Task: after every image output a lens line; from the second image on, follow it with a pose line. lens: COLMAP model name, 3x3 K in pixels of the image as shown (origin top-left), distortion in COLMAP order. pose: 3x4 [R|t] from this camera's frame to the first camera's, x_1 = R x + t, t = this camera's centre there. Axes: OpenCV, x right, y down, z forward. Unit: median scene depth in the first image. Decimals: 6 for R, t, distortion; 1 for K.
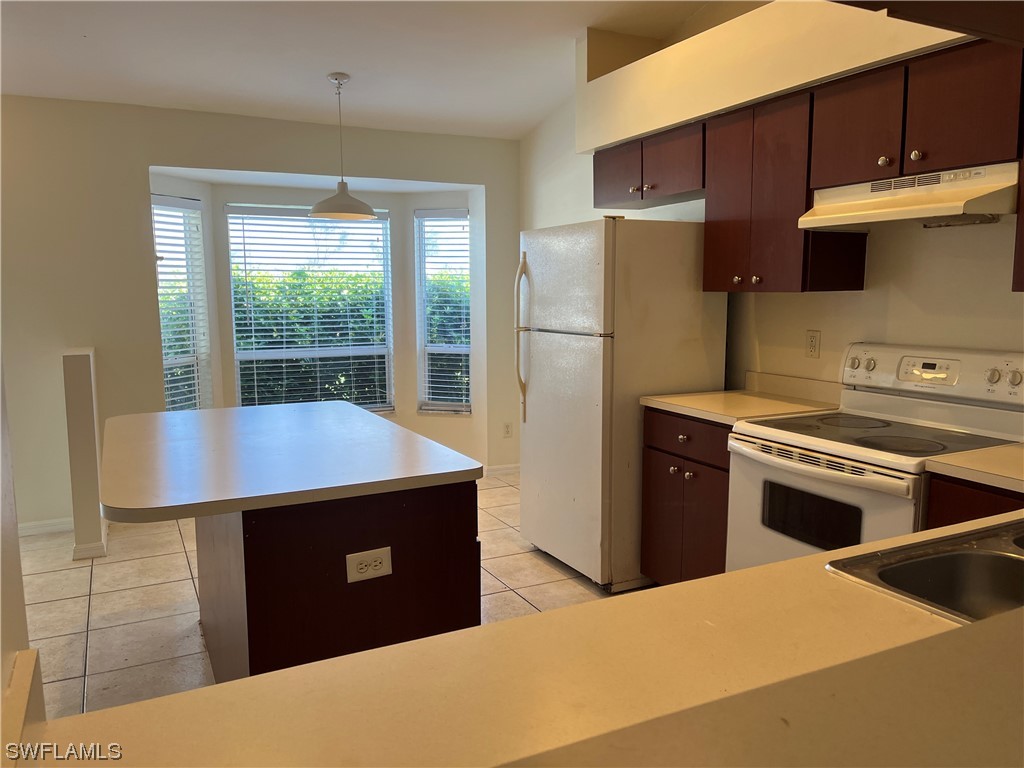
lens RADIAL K [[789.3, 0, 513.6], [0, 789.3, 388.8], [0, 0, 1]] dist [0.065648, -0.006071]
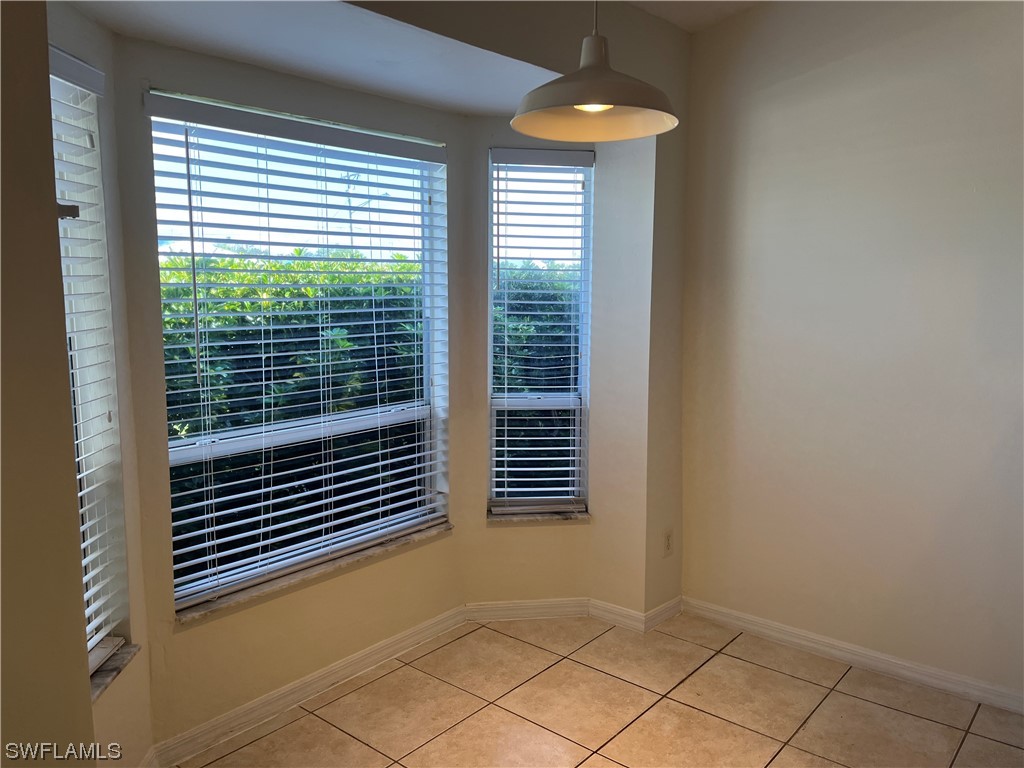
lens RADIAL K [[789.3, 0, 511.0], [0, 789.3, 376.3], [0, 0, 1]] dist [0.065648, -0.006071]
pose [[0.919642, -0.043291, 0.390365, -0.322413], [0.044475, 0.998992, 0.006012, -0.074100], [-0.390231, 0.011833, 0.920641, 0.503472]]
